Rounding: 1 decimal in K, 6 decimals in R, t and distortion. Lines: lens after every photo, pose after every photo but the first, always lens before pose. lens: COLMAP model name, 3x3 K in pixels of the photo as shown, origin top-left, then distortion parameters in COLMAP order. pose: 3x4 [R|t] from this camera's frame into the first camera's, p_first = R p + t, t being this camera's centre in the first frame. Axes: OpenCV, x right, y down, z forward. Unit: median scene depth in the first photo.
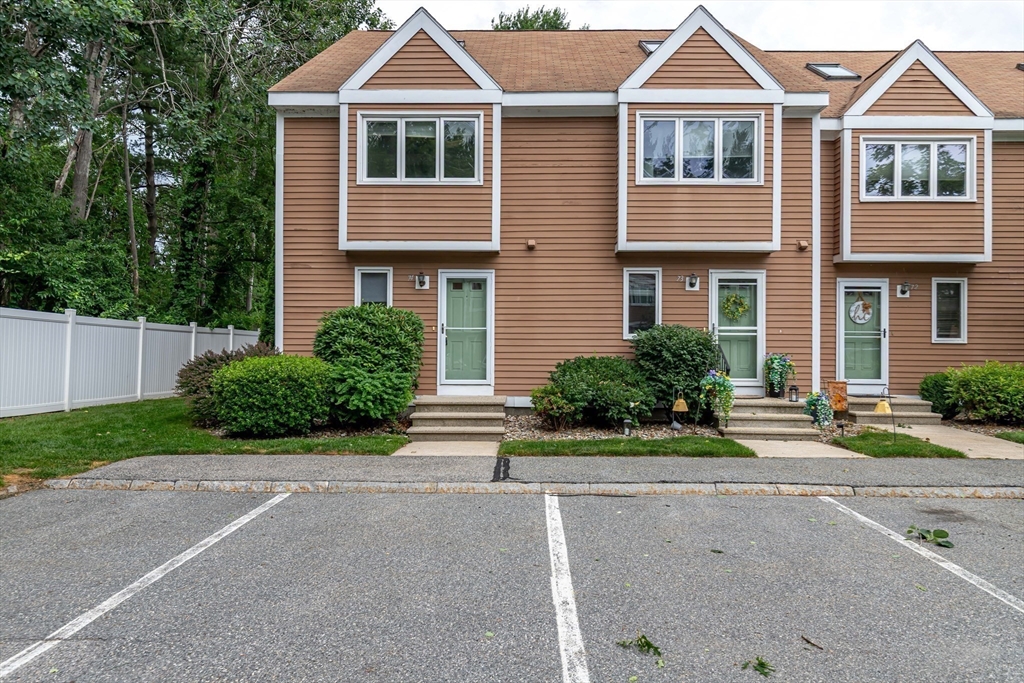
lens RADIAL K [[648.1, 0, 515.7], [0, 648.1, 346.9], [0, 0, 1]] dist [0.000380, -0.000421]
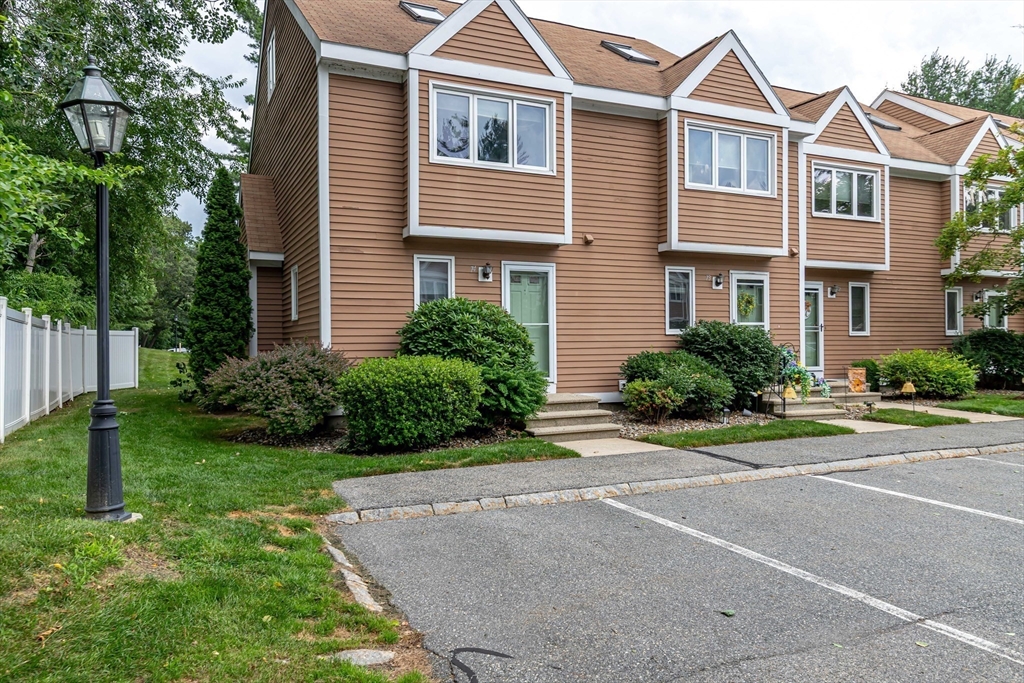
lens RADIAL K [[710.3, 0, 512.0], [0, 710.3, 341.5], [0, 0, 1]] dist [0.001256, 0.002845]
pose [[0.904060, -0.011083, 0.427261, -0.558960], [0.011253, 0.999934, 0.002128, -0.005475], [-0.427257, 0.002884, 0.904126, 0.069947]]
